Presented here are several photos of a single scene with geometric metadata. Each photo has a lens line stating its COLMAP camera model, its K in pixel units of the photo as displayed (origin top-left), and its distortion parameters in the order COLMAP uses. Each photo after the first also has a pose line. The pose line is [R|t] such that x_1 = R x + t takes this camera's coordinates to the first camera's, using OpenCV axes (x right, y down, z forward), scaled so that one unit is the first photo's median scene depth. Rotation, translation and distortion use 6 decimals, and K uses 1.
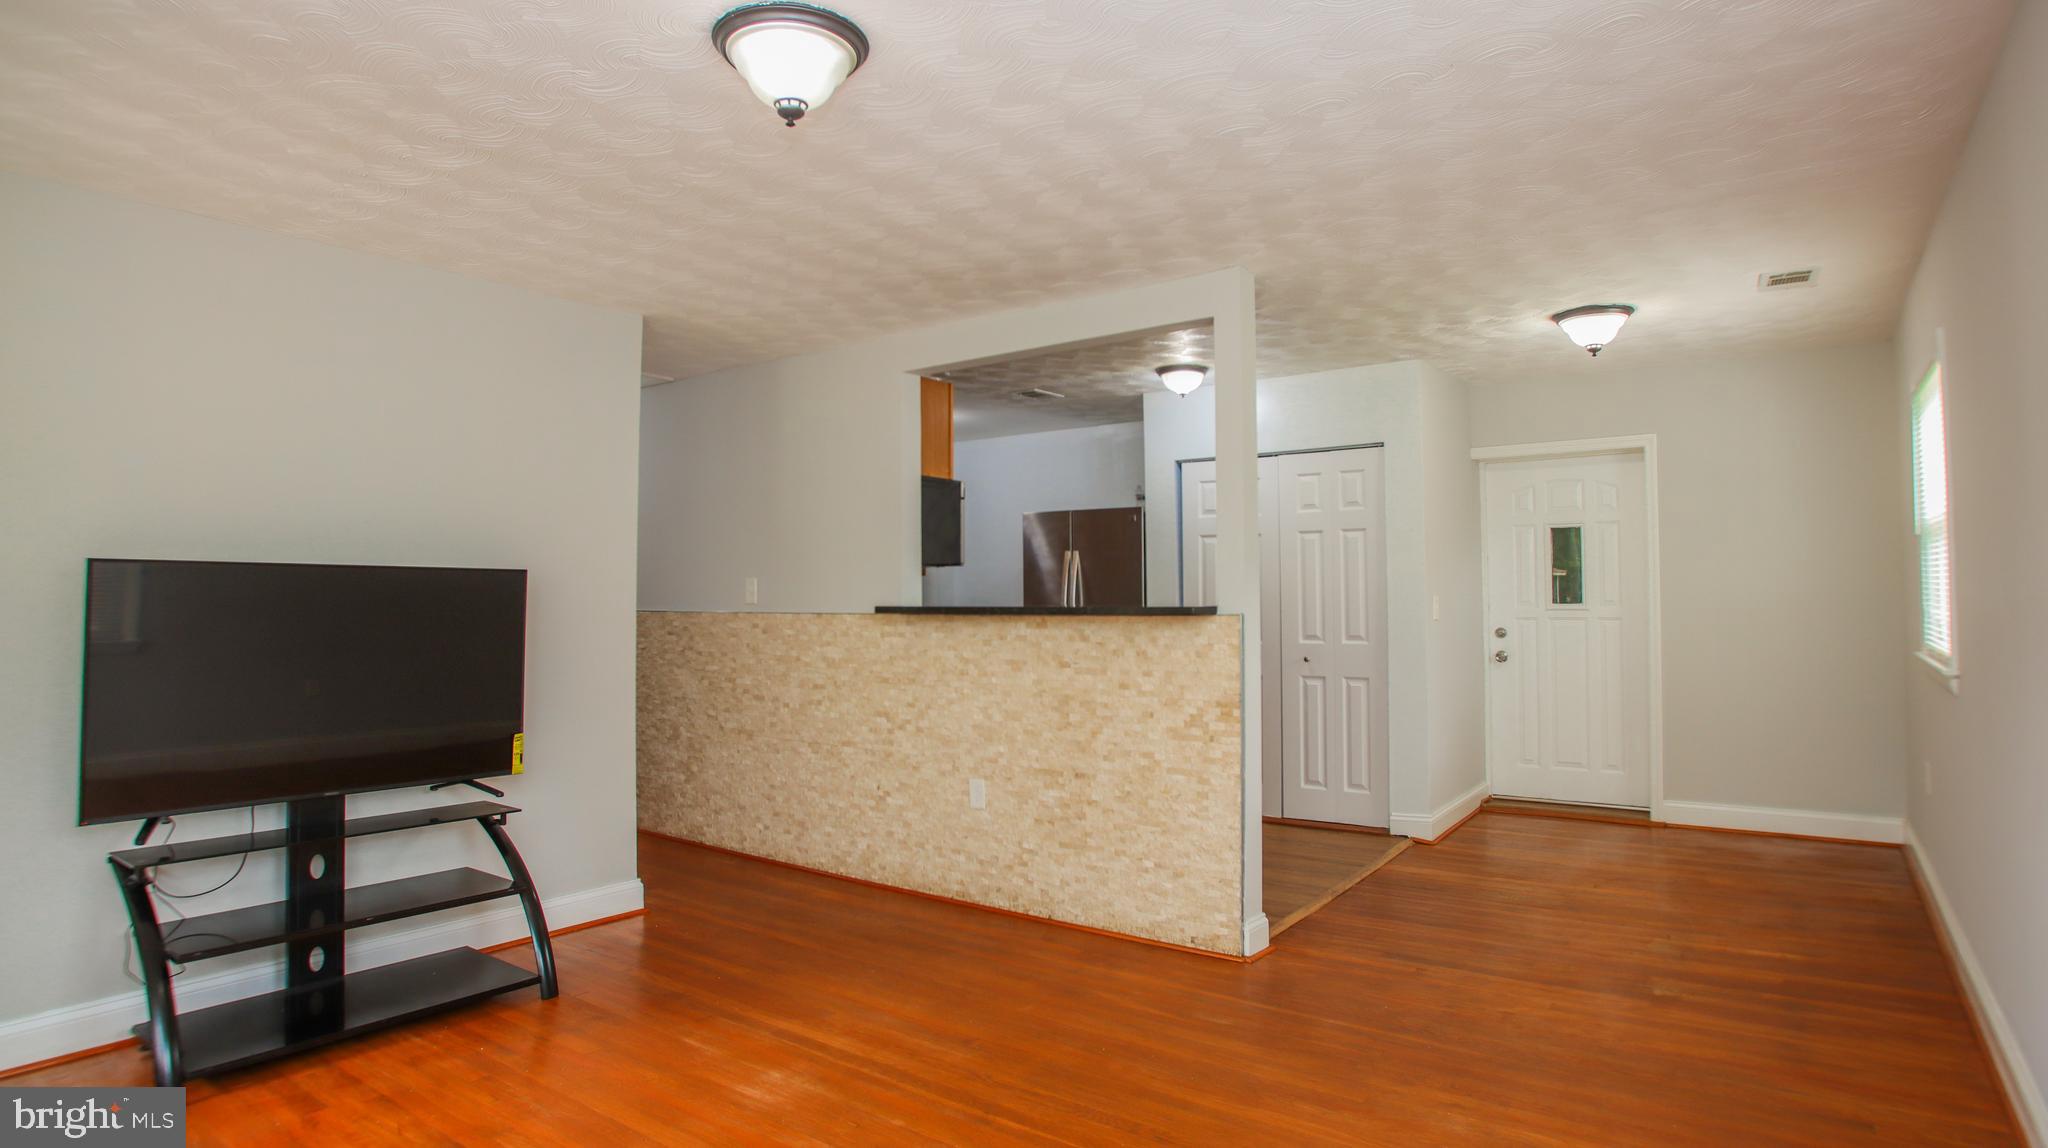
lens RADIAL K [[1065.7, 0, 1000.7], [0, 1065.7, 554.1], [0, 0, 1]] dist [-0.094888, 0.052131]
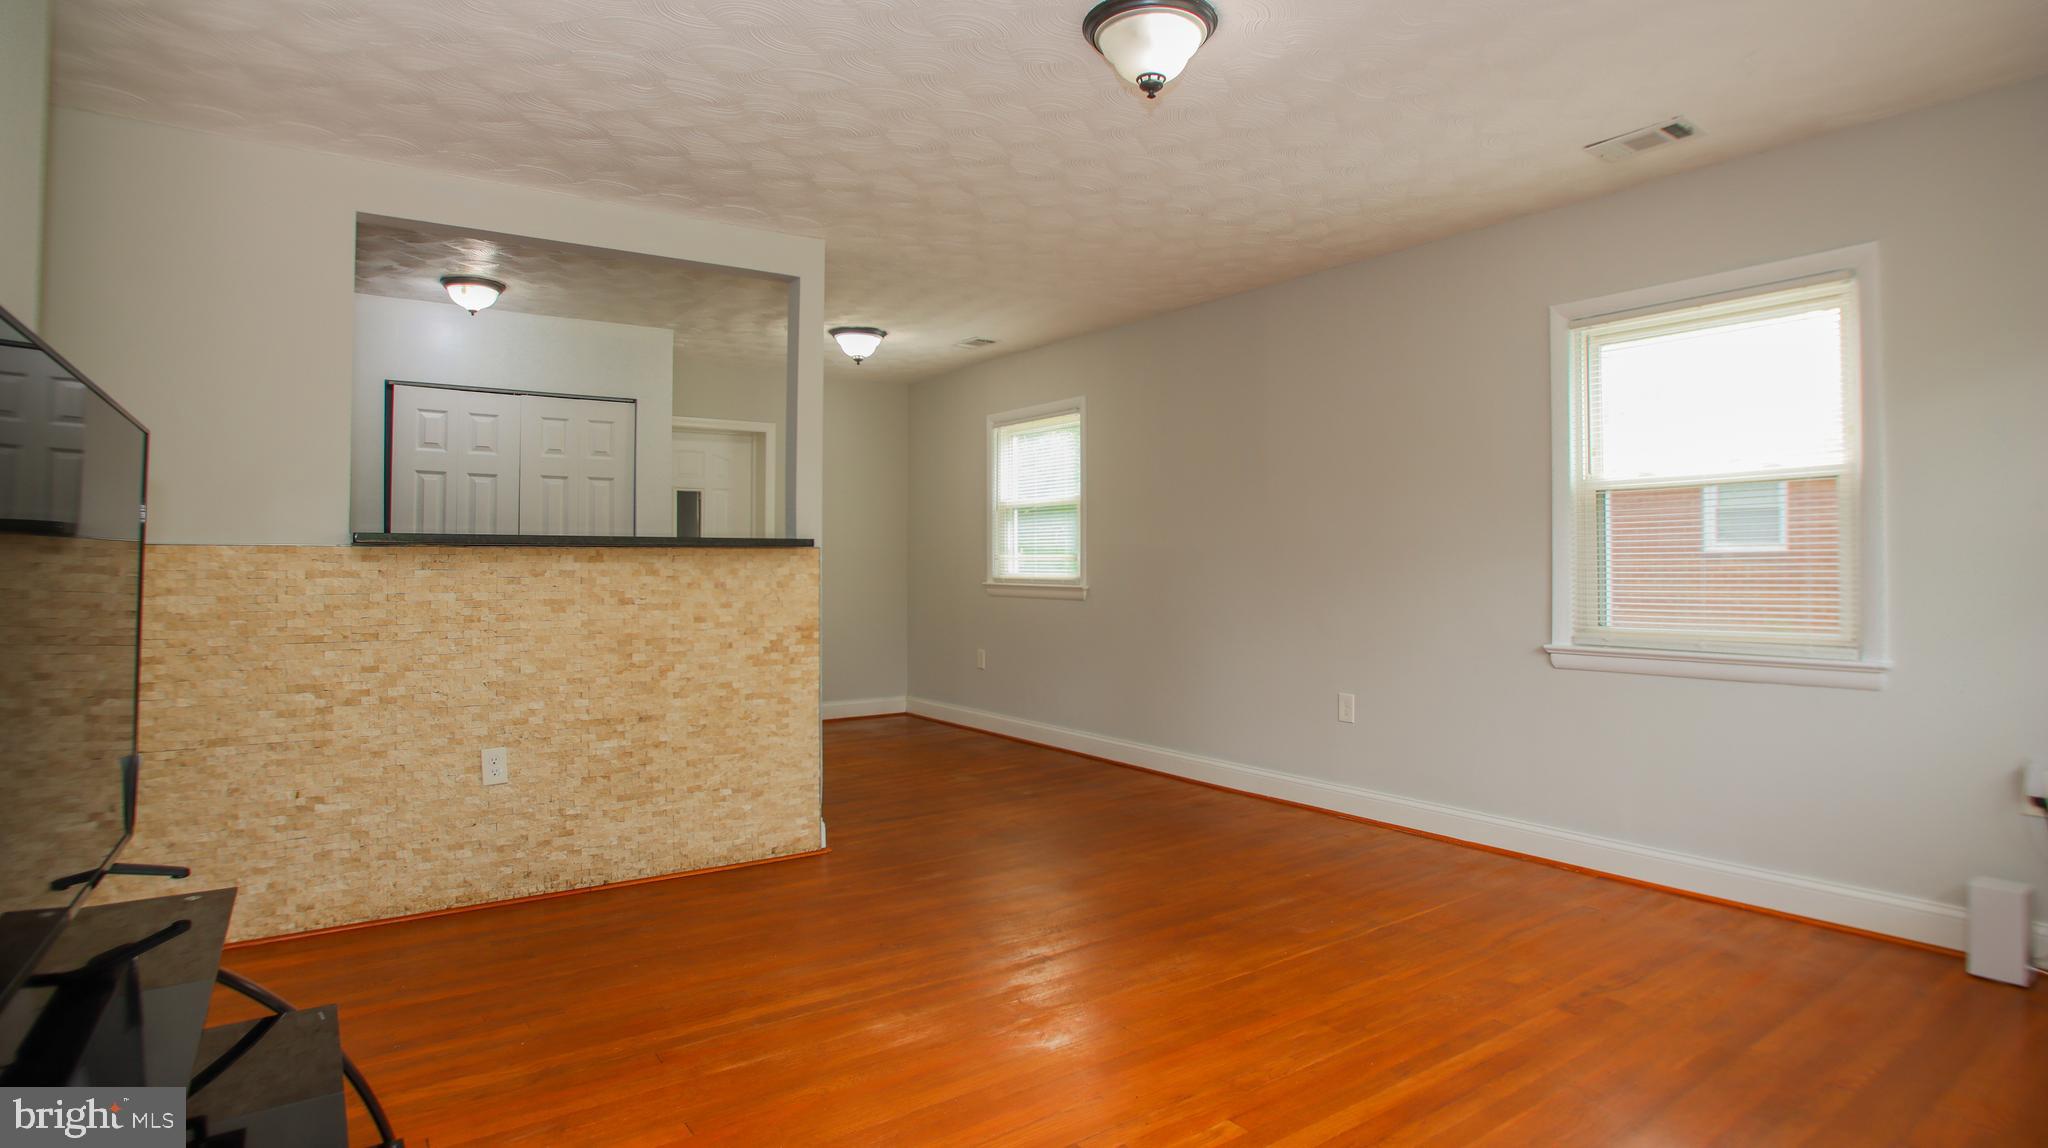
lens RADIAL K [[1065.7, 0, 1000.7], [0, 1065.7, 554.1], [0, 0, 1]] dist [-0.094888, 0.052131]
pose [[0.325968, 0.015990, 0.945246, -0.702417], [-0.036879, 0.999311, -0.004187, 0.055808], [-0.944661, -0.033495, 0.326333, 0.404510]]
